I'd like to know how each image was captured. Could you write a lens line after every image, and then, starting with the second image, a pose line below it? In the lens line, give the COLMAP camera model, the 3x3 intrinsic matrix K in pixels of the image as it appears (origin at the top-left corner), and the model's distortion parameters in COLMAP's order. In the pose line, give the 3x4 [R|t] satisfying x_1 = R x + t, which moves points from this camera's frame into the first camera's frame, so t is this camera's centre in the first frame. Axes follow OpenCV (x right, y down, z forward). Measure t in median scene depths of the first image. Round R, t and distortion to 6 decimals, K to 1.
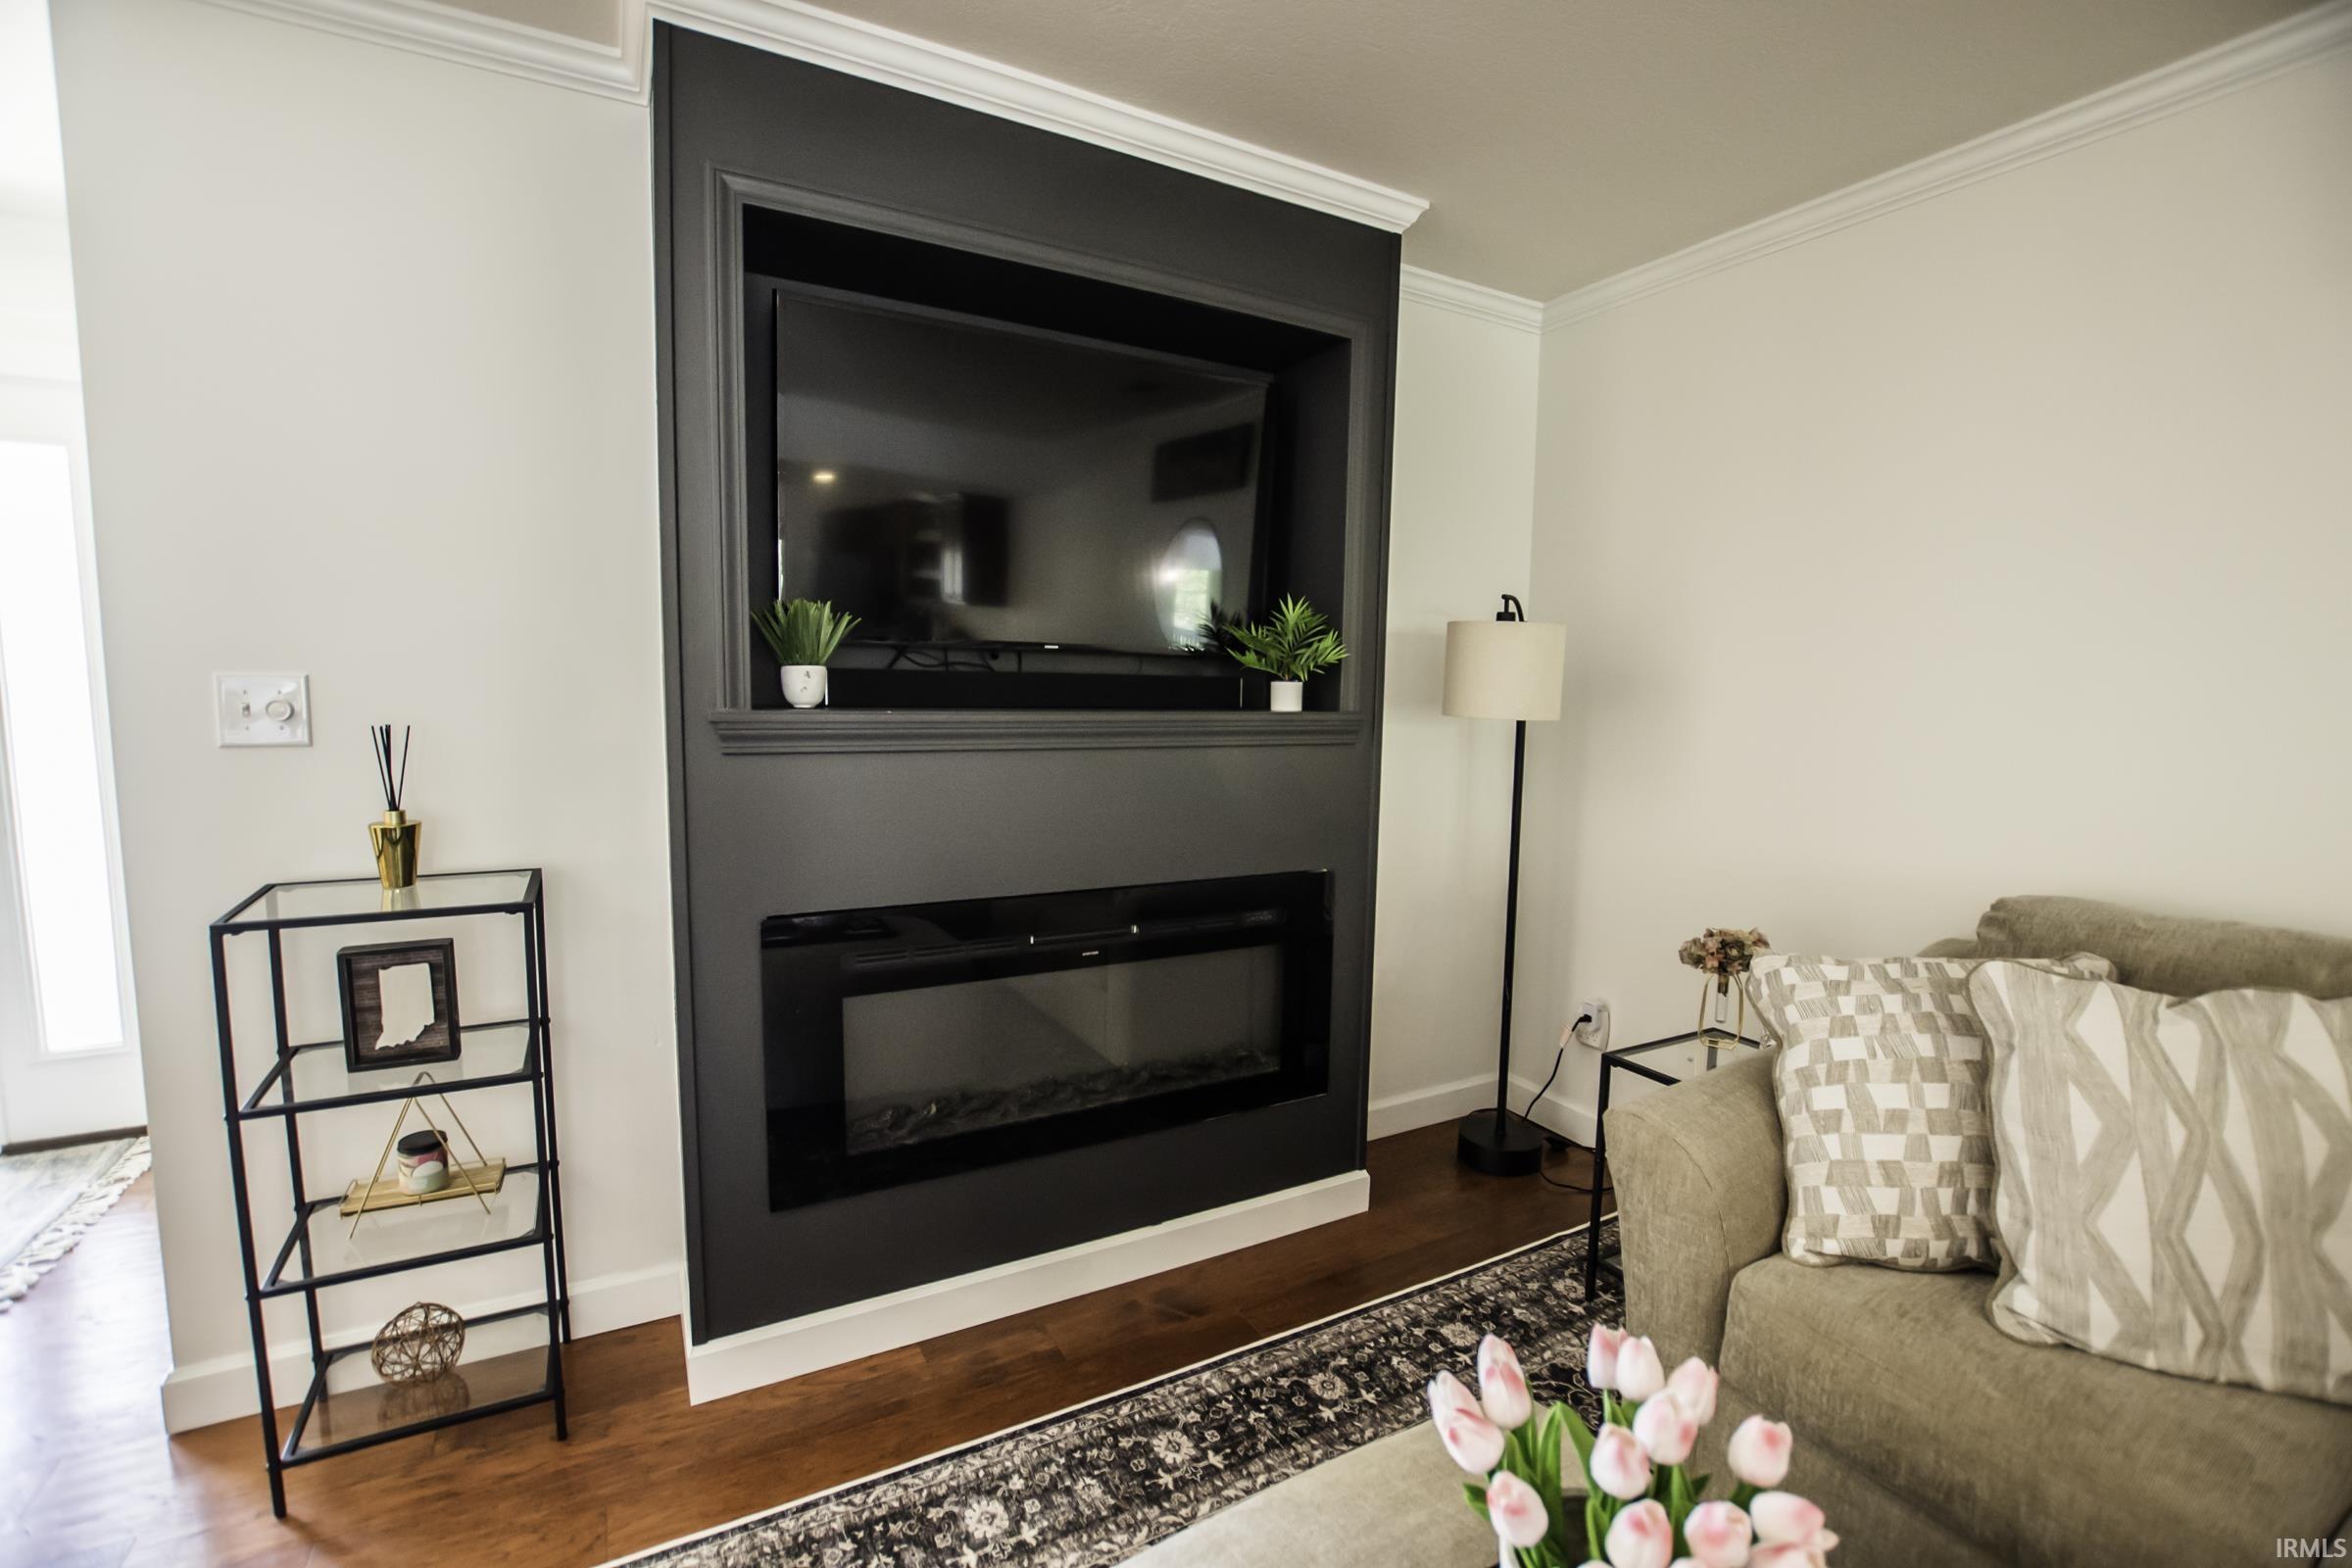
lens RADIAL K [[1038.6, 0, 1195.6], [0, 1038.6, 810.3], [0, 0, 1]] dist [-0.031794, 0.004475]
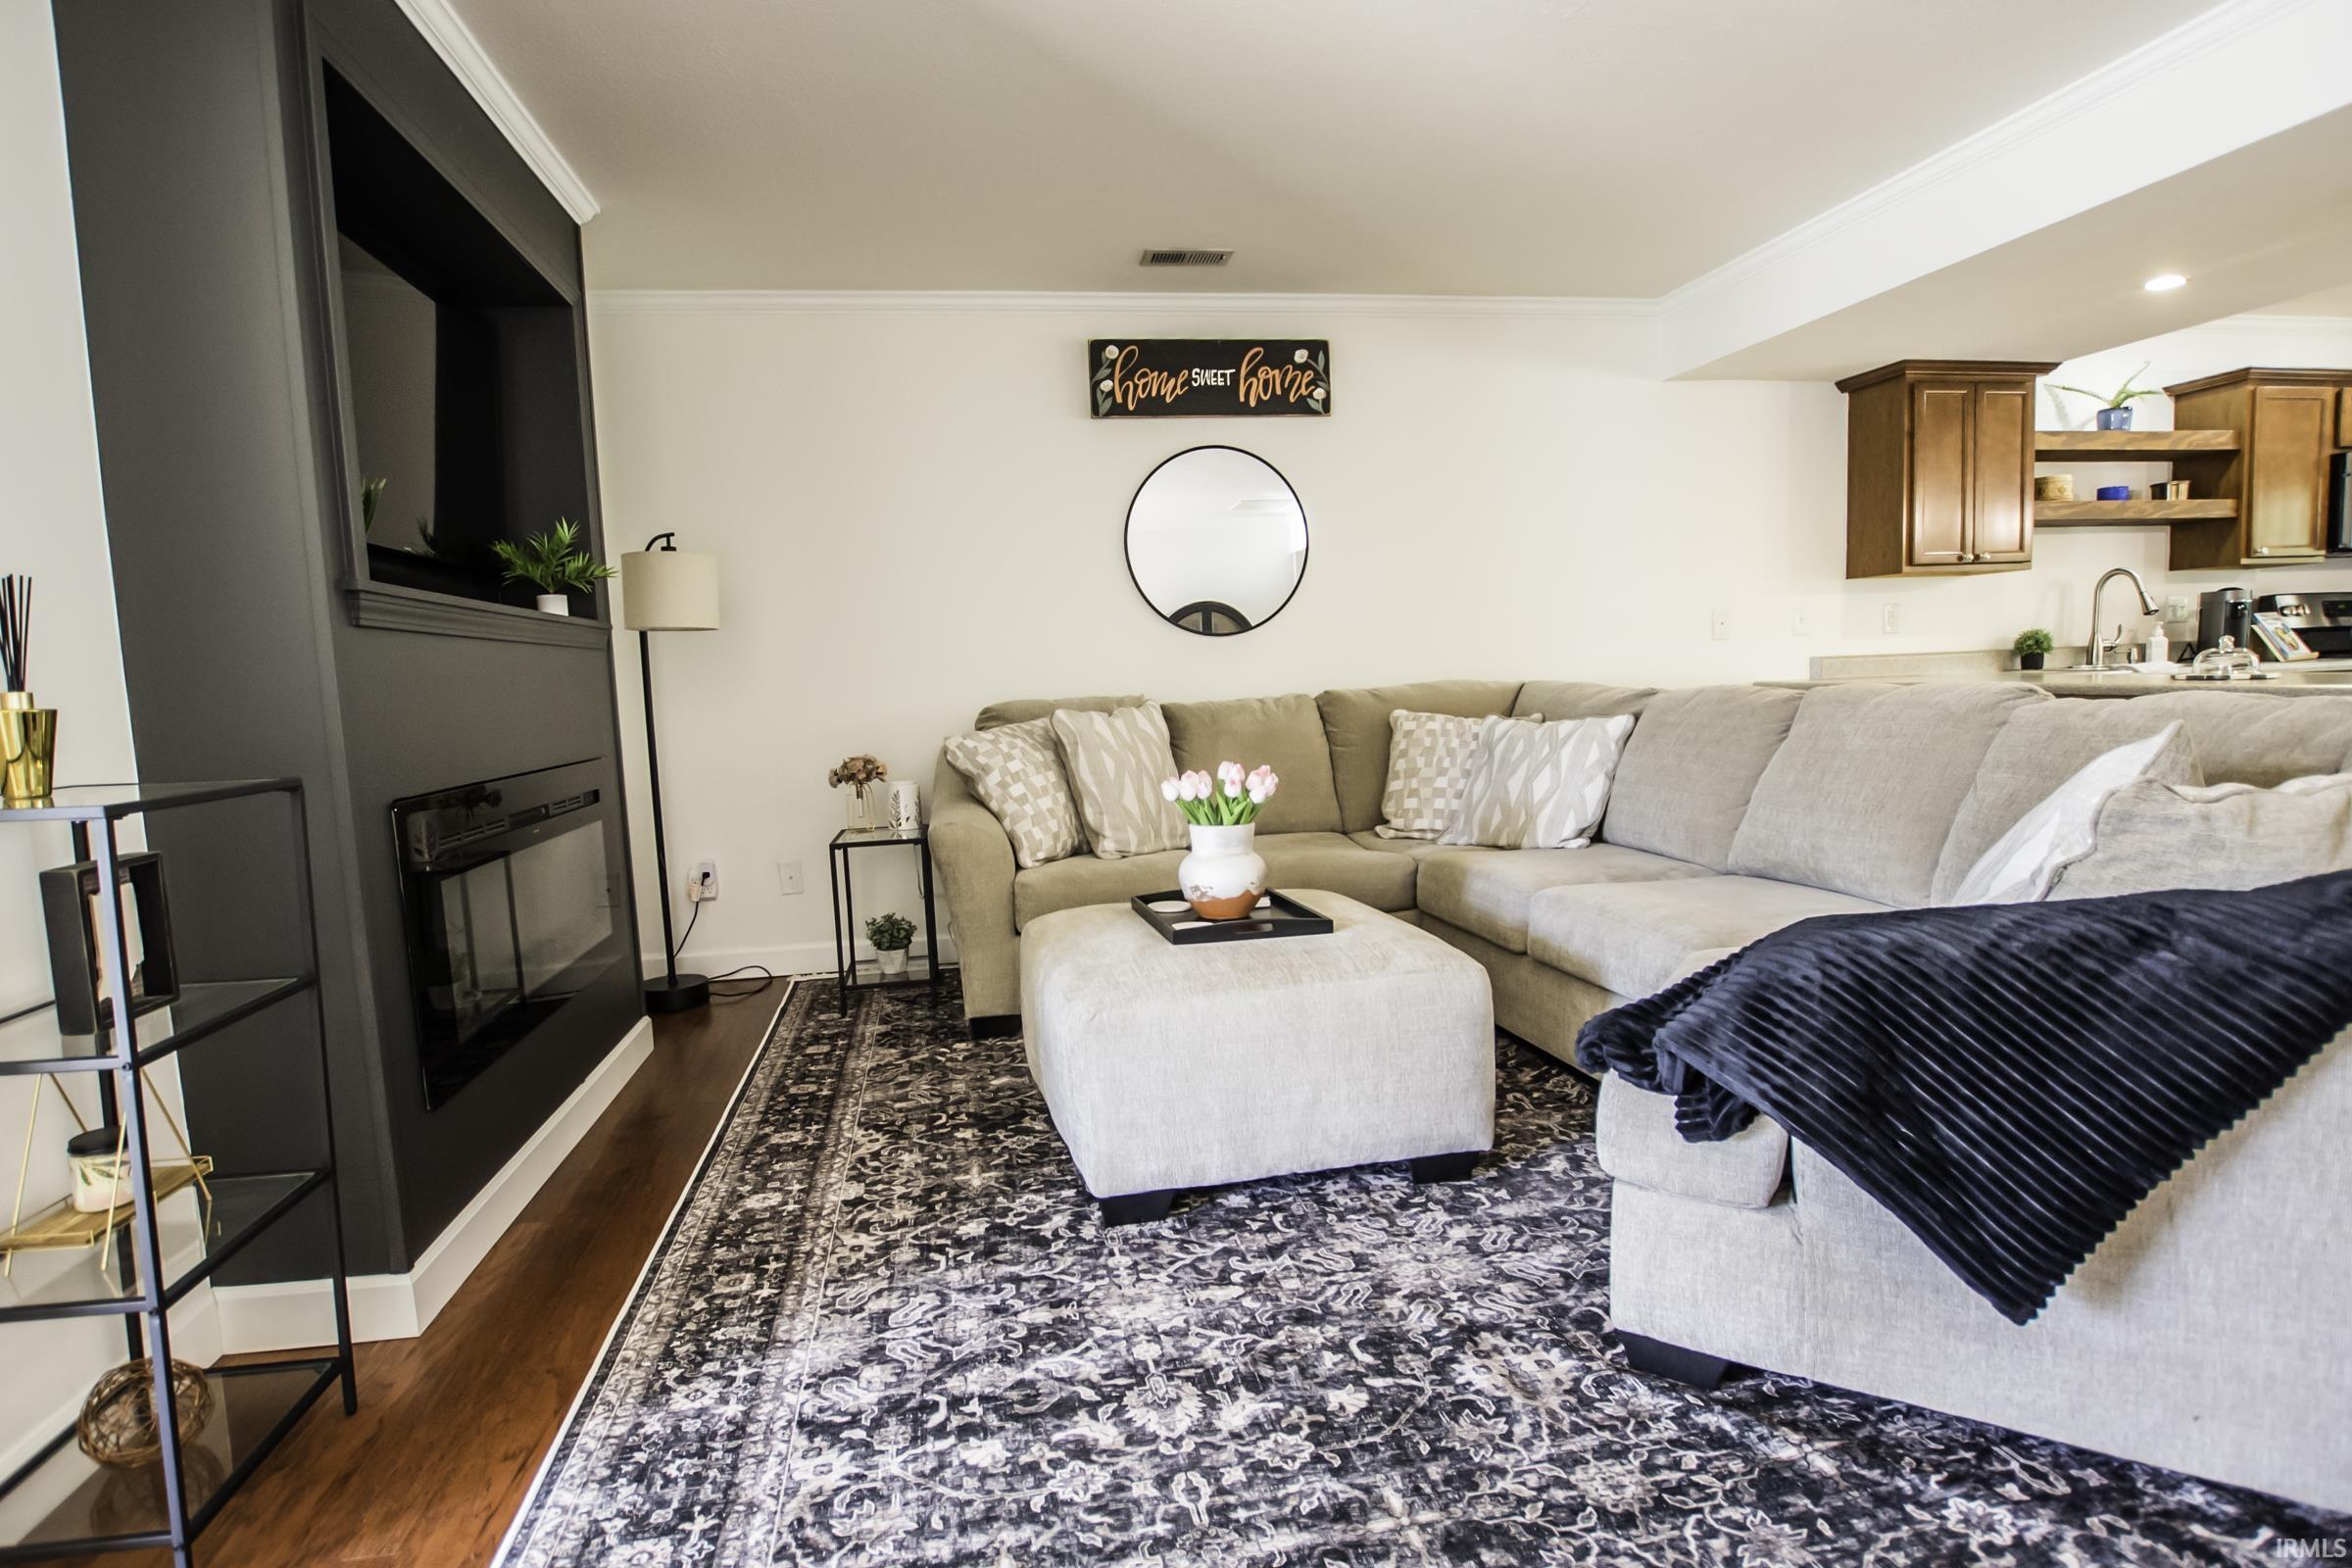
lens RADIAL K [[1110.2, 0, 1164.0], [0, 1110.2, 805.3], [0, 0, 1]] dist [-0.020822, -0.001795]
pose [[0.342790, -0.148450, 0.927609, -1.216150], [0.160088, 0.982223, 0.098031, 0.134676], [-0.925671, 0.114895, 0.360461, -0.040340]]
